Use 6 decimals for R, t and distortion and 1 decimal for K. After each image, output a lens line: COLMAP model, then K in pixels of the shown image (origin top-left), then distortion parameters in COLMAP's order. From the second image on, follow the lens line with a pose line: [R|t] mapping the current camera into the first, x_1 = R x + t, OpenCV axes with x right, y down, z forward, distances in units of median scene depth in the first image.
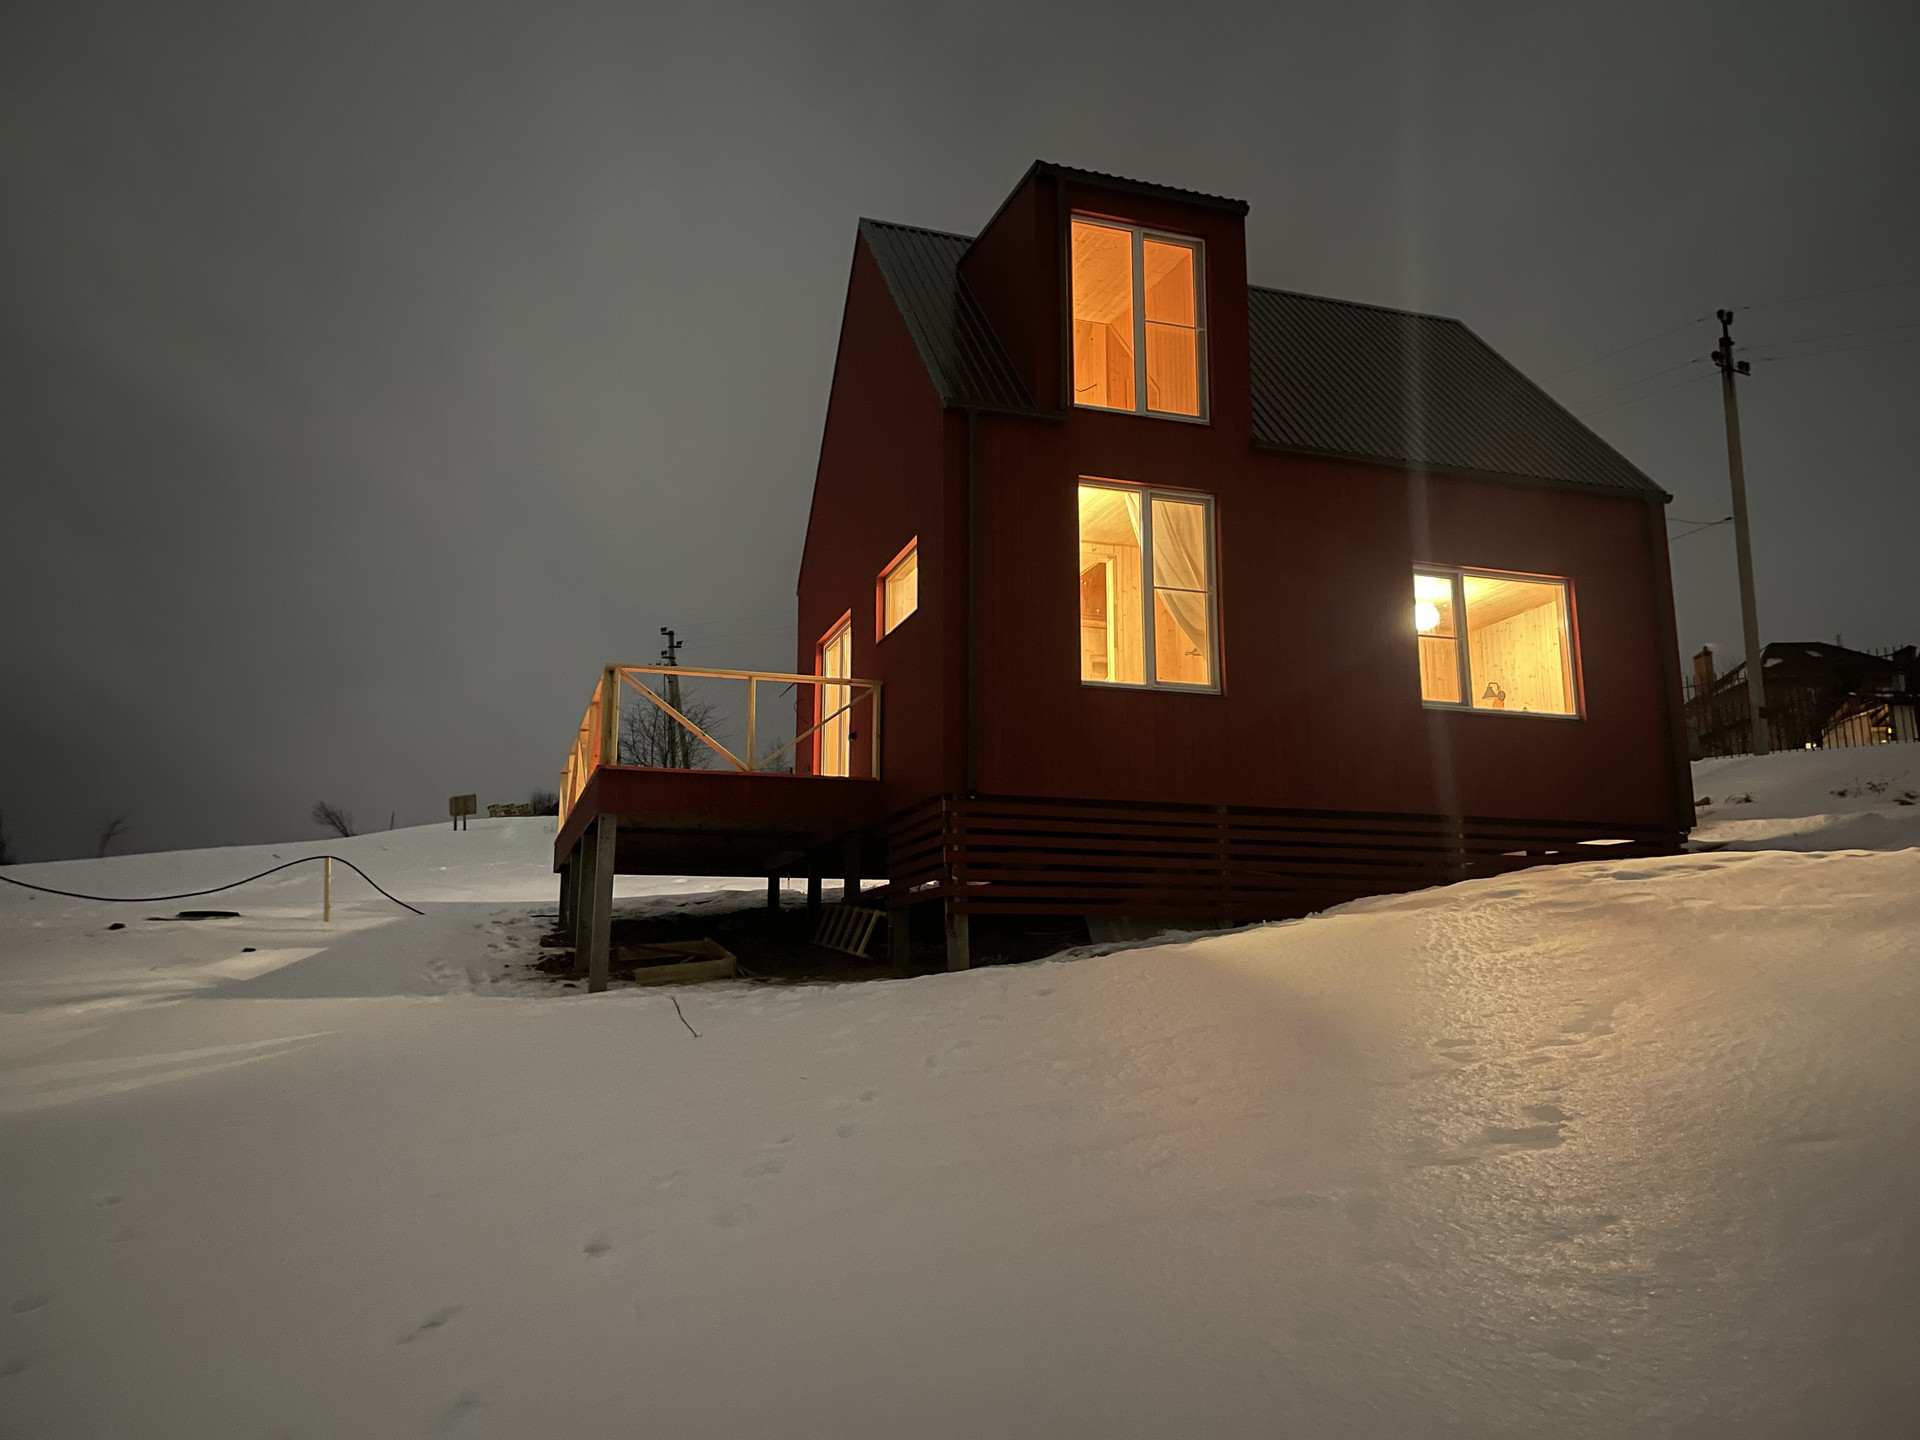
lens RADIAL K [[1434.4, 0, 960.0], [0, 1434.4, 720.0], [0, 0, 1]] dist [0.075930, -0.095582]
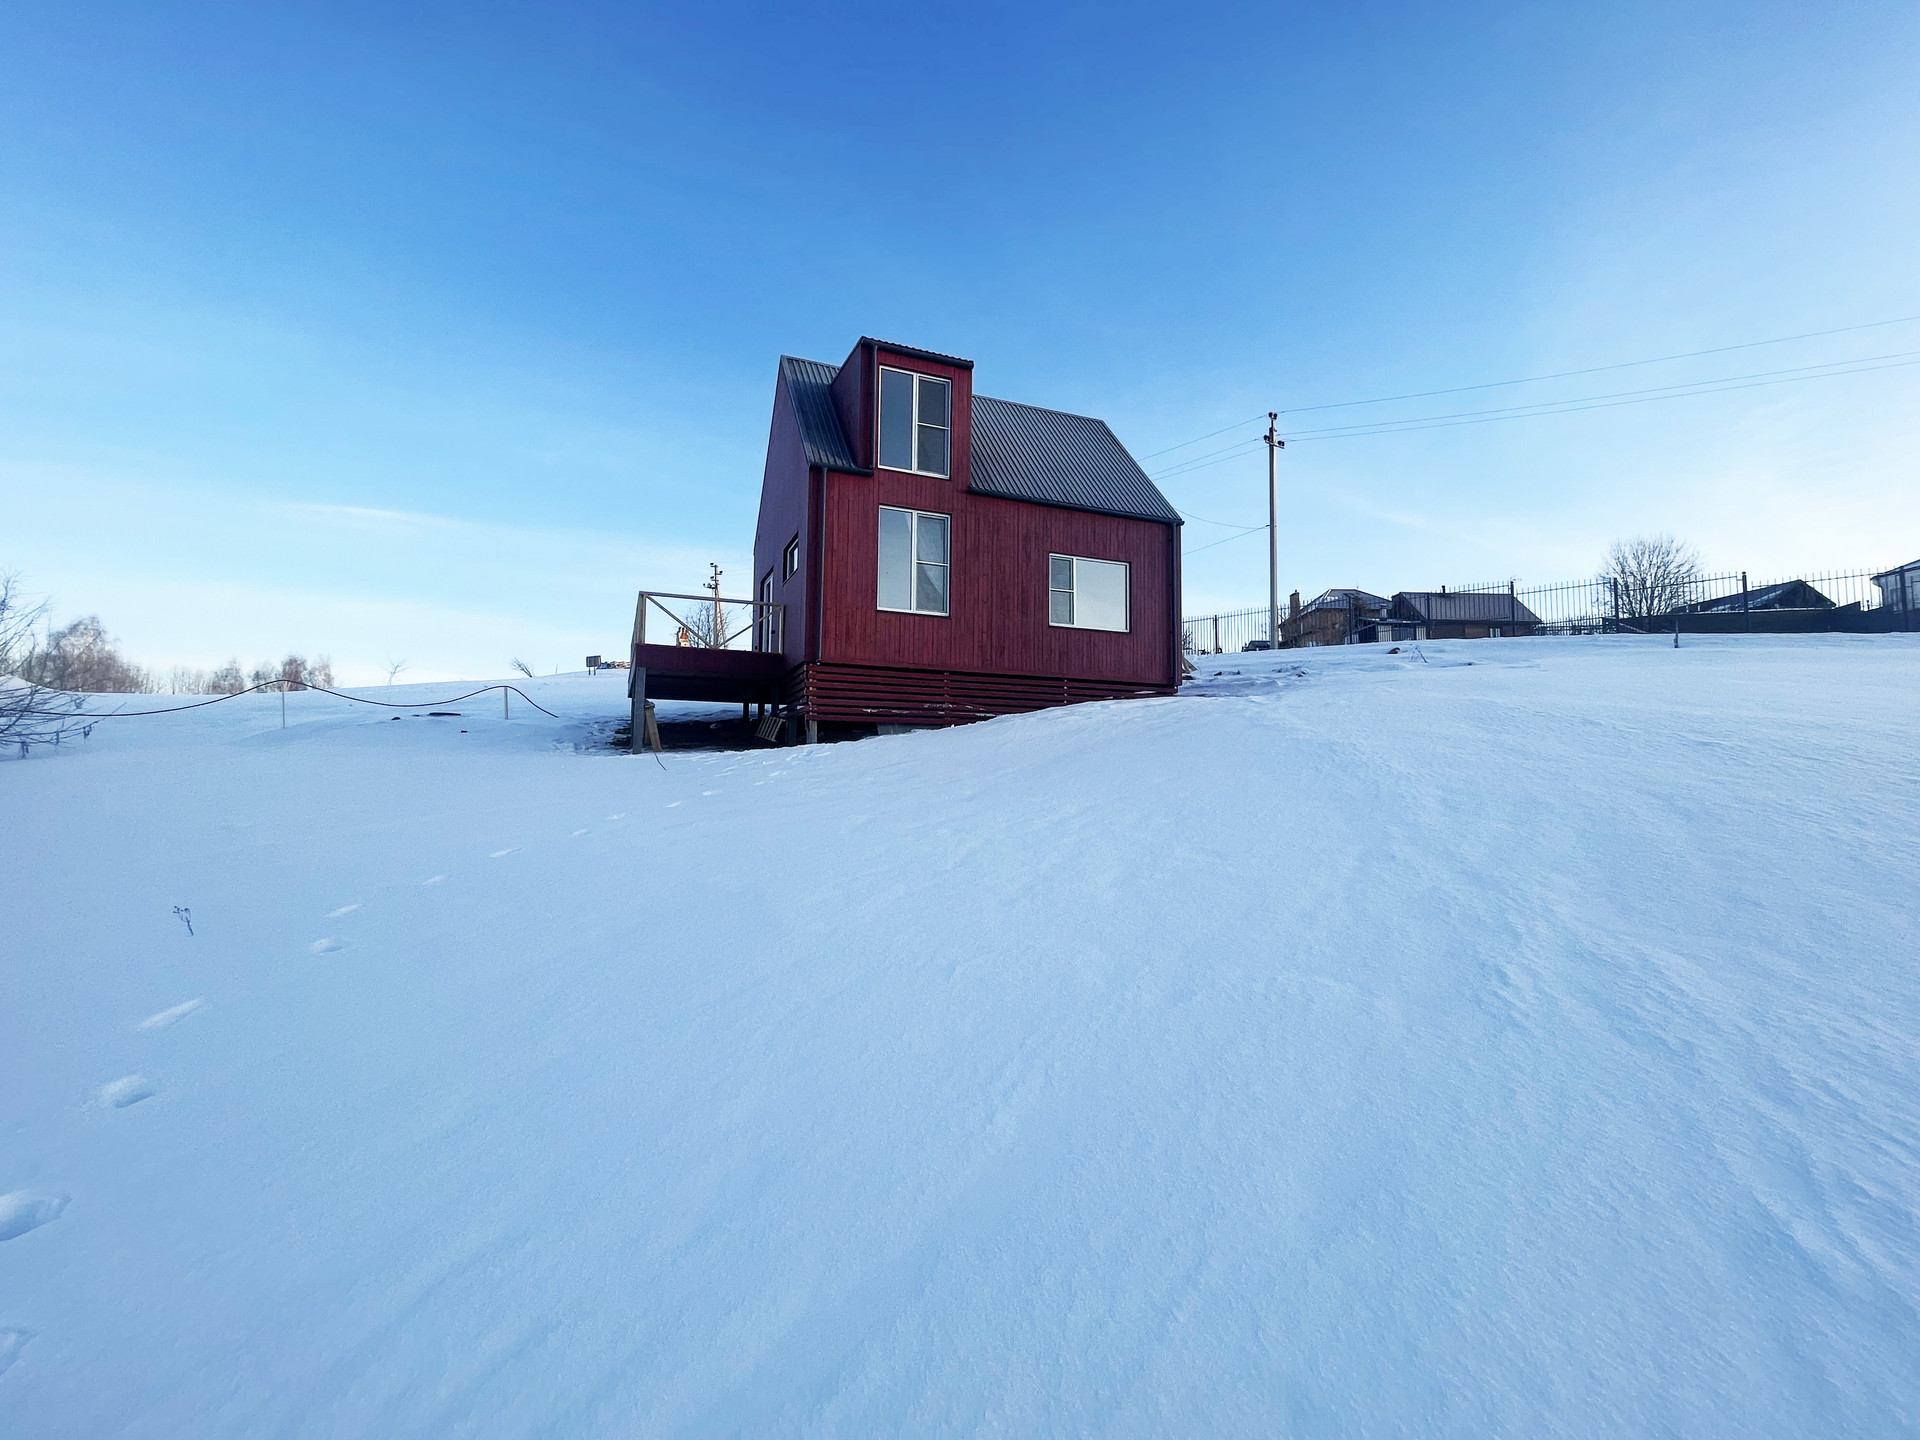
lens RADIAL K [[842.0, 0, 960.0], [0, 842.0, 720.0], [0, 0, 1]] dist [0.002346, 0.000074]
pose [[0.998582, 0.018090, 0.050076, 0.127926], [-0.023934, 0.992644, 0.118680, -0.011920], [-0.047560, -0.119710, 0.991669, -0.177133]]
